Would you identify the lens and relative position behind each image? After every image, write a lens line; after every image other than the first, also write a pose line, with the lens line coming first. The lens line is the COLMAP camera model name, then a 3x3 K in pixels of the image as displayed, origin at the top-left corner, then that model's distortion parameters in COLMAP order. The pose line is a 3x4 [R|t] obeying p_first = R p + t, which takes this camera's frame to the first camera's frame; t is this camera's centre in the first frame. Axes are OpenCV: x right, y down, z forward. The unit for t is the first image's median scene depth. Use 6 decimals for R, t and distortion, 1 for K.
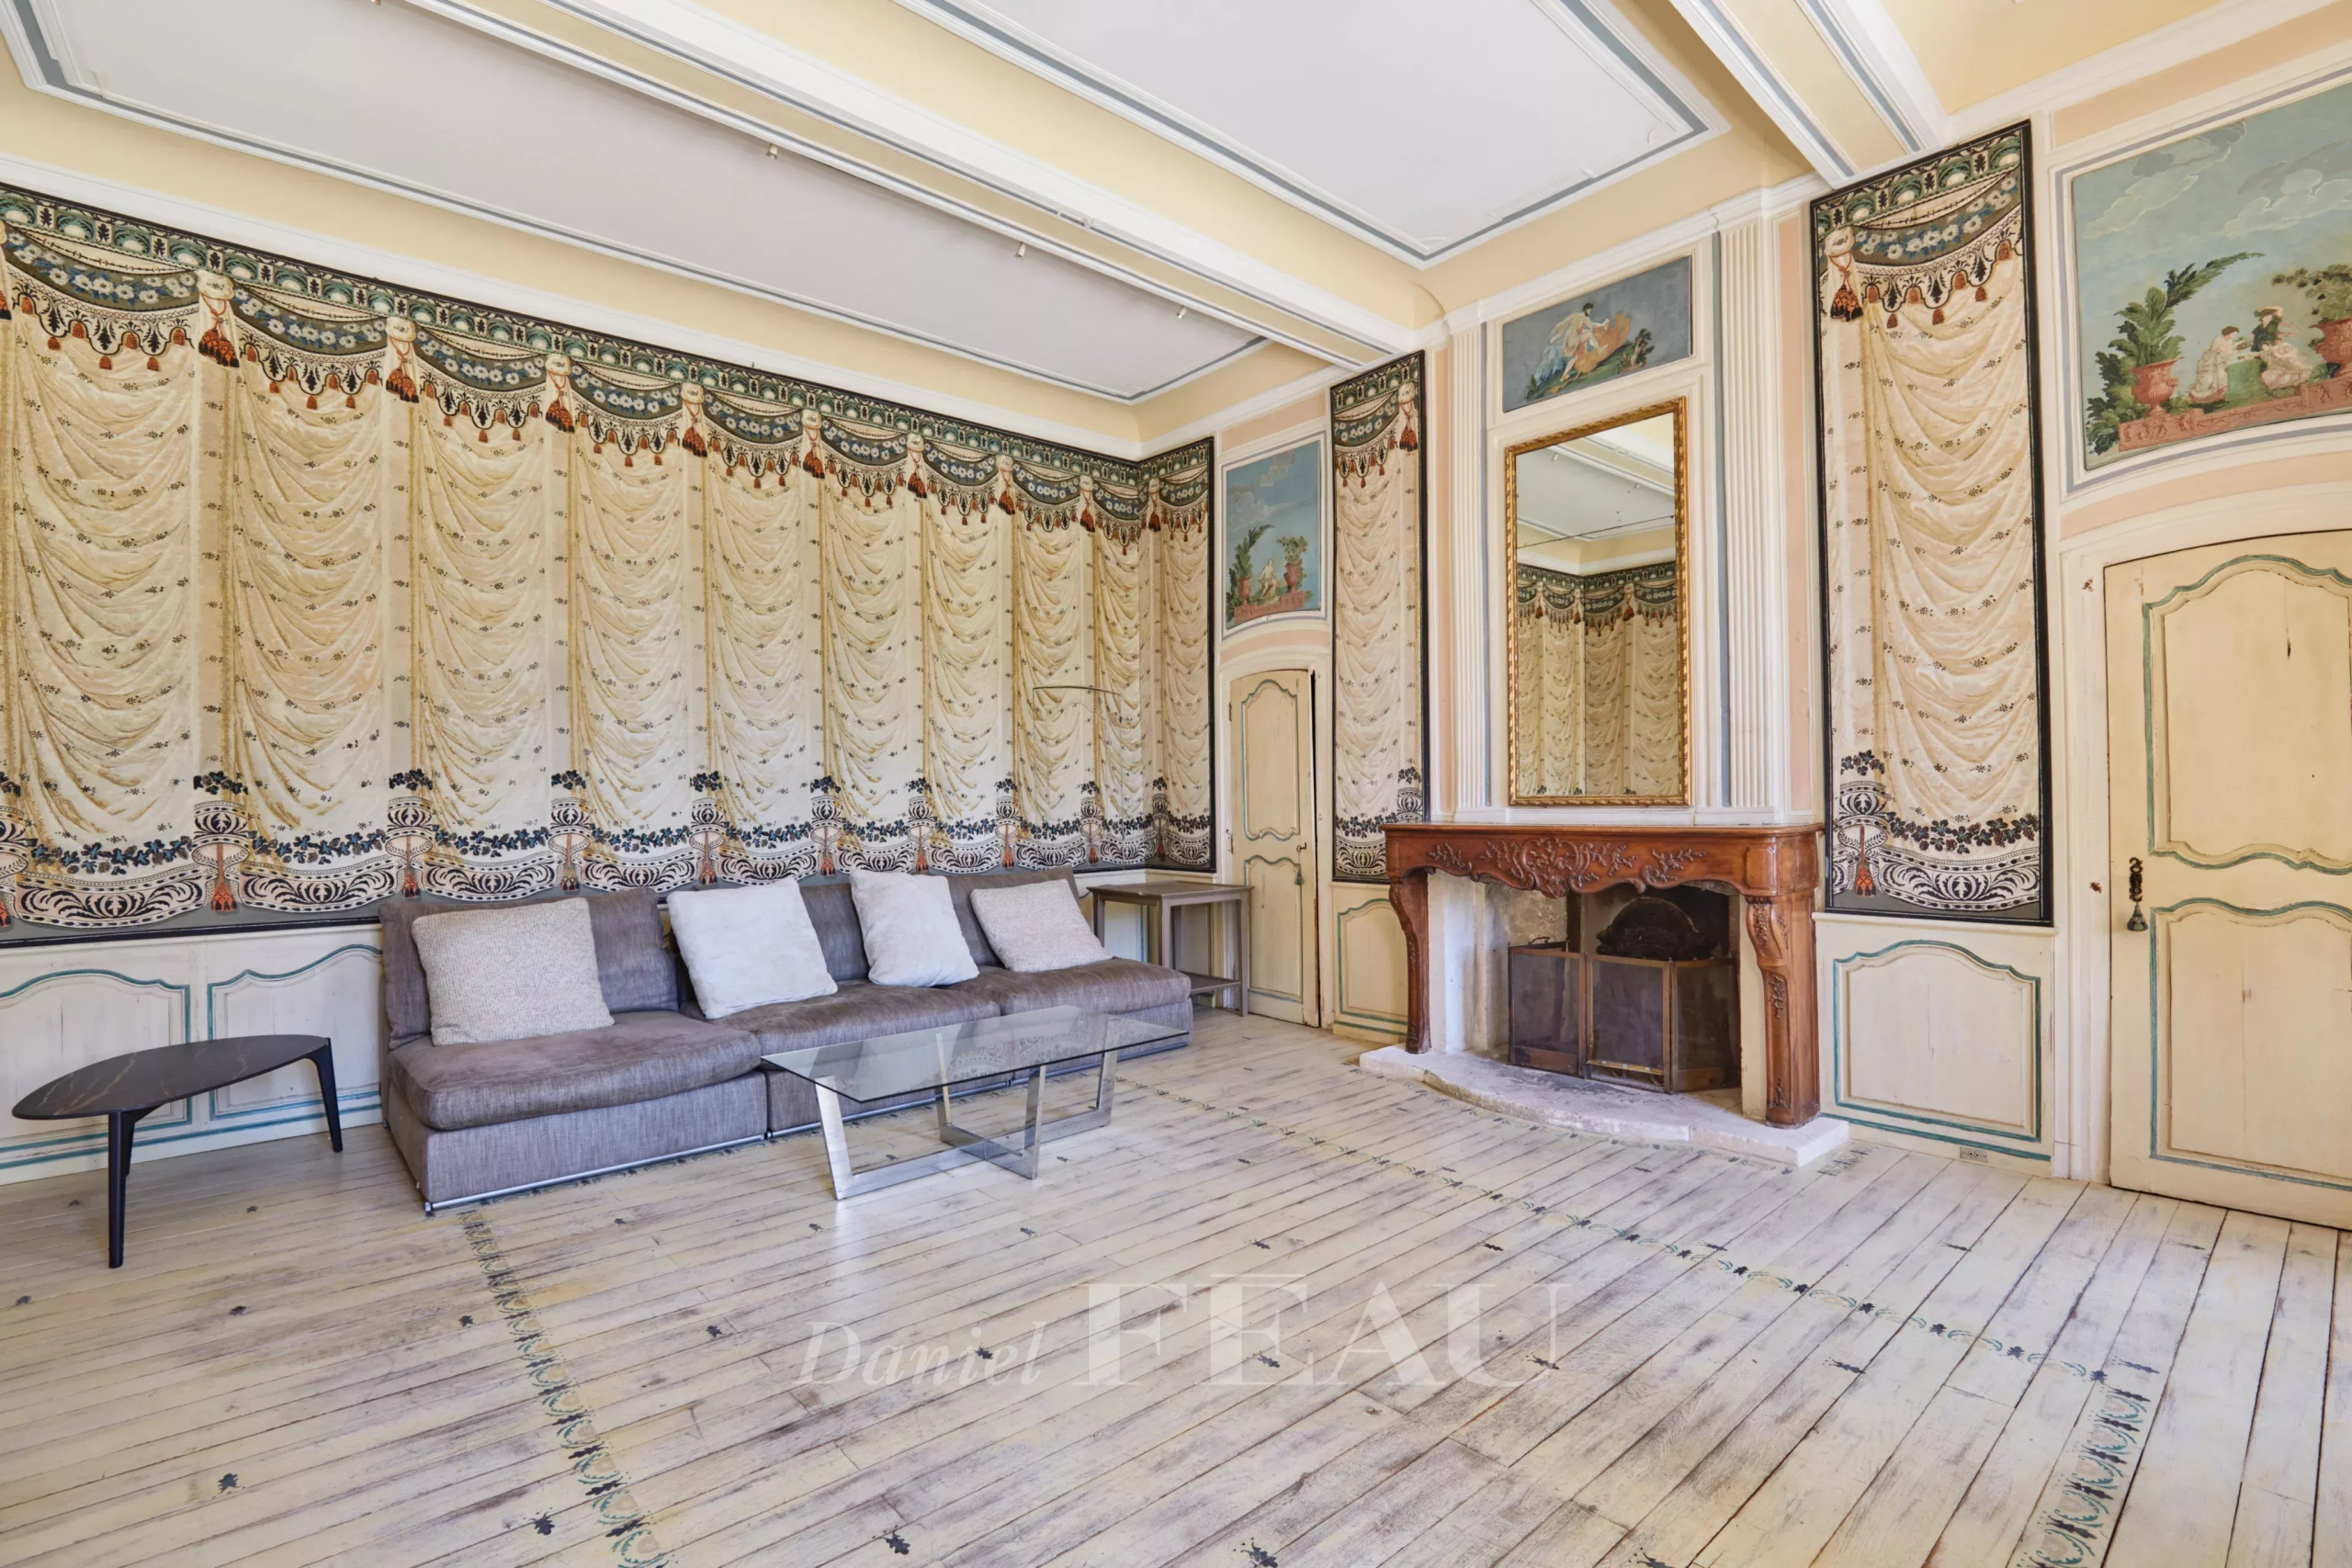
lens RADIAL K [[1077.4, 0, 1170.9], [0, 1077.4, 792.5], [0, 0, 1]] dist [-0.038151, 0.006672]
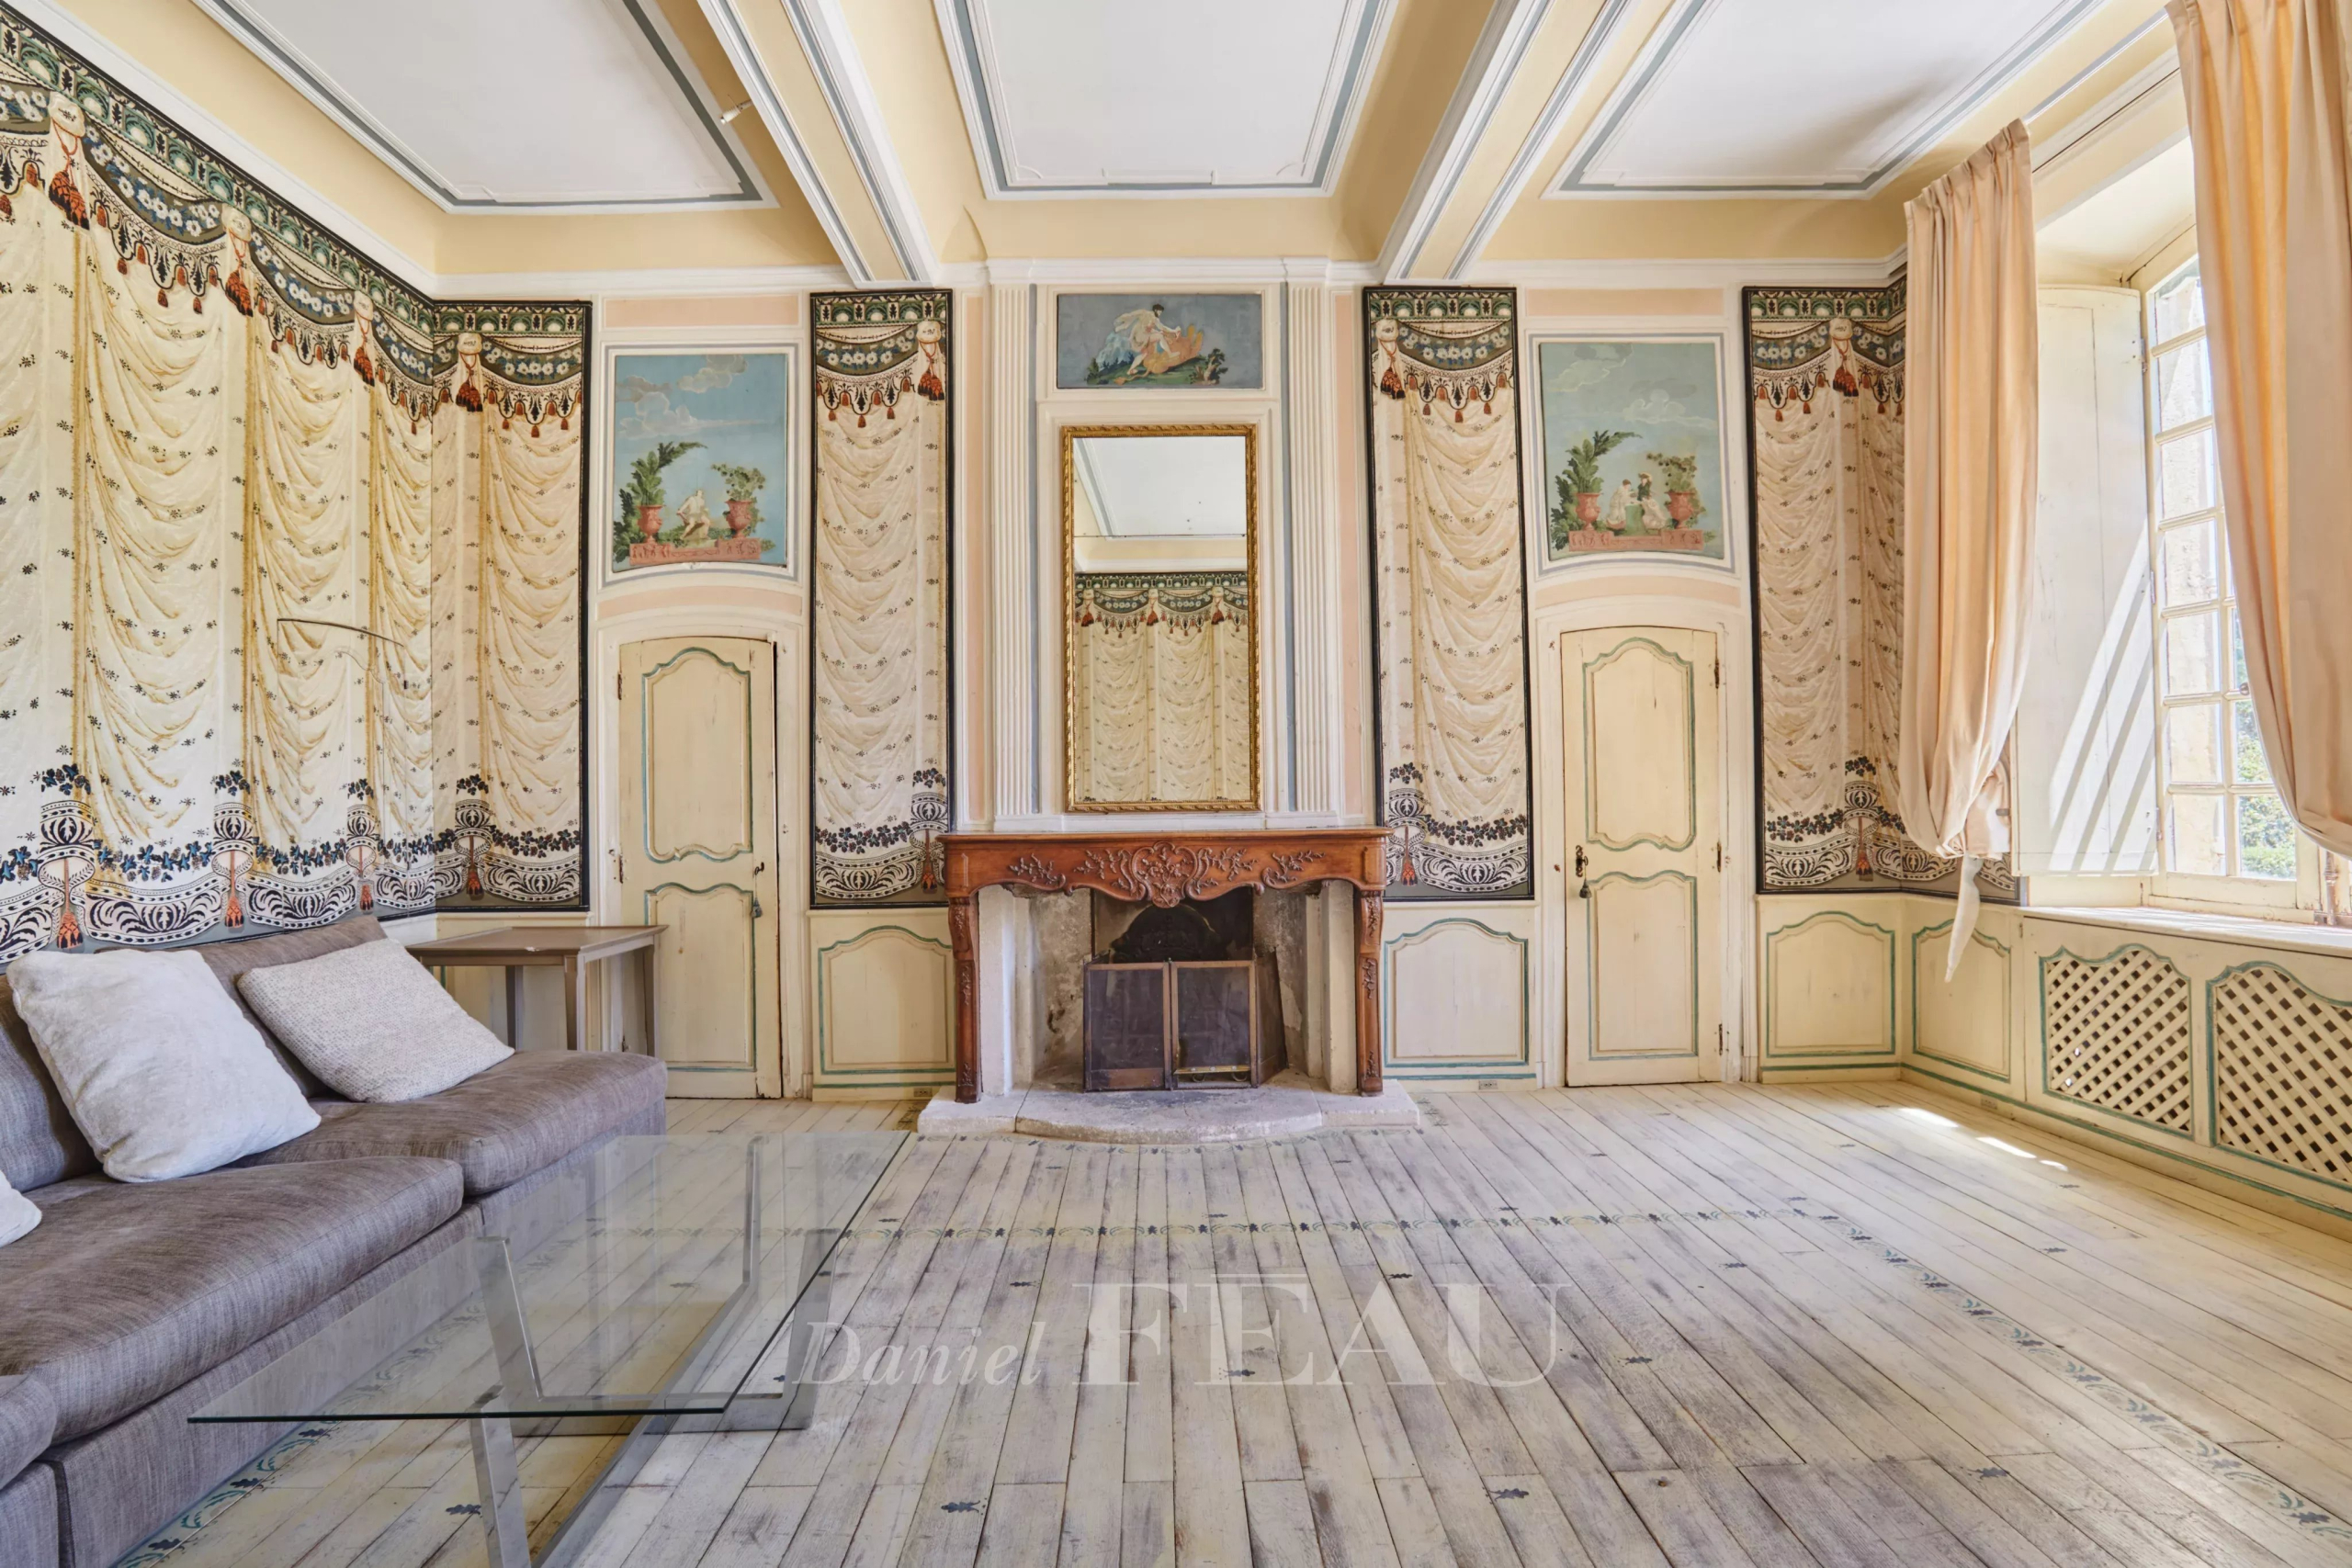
lens RADIAL K [[1077.4, 0, 1170.9], [0, 1077.4, 792.5], [0, 0, 1]] dist [-0.038151, 0.006672]
pose [[0.637870, 0.010871, 0.770067, -0.338621], [-0.000368, 0.999905, -0.013810, 0.007930], [-0.770144, 0.008526, 0.637813, 0.335911]]
